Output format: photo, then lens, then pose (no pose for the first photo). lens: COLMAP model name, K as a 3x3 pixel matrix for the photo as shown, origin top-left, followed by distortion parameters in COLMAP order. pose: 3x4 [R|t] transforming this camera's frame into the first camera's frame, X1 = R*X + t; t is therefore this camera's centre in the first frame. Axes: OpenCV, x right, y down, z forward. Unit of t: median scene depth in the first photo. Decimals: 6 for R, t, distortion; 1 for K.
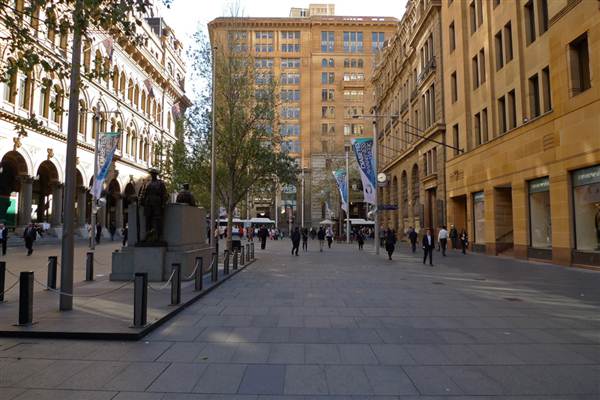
lens RADIAL K [[412.0, 0, 300.0], [0, 412.0, 200.0], [0, 0, 1]] dist [-0.038560, -0.002951]
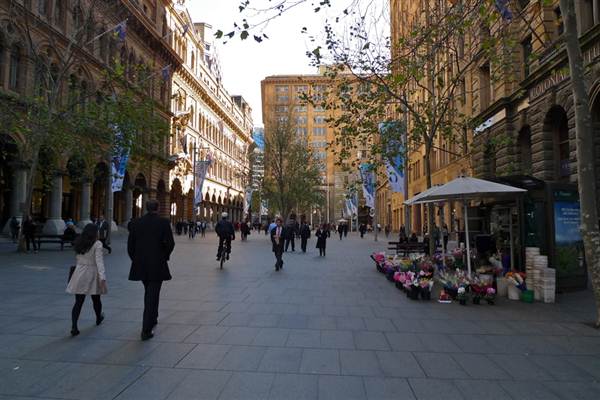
lens RADIAL K [[412.0, 0, 300.0], [0, 412.0, 200.0], [0, 0, 1]] dist [-0.038560, -0.002951]
pose [[0.998918, 0.015197, -0.043953, -0.015379], [-0.014445, 0.999745, 0.017365, -0.038993], [0.044205, -0.016711, 0.998883, -0.443792]]
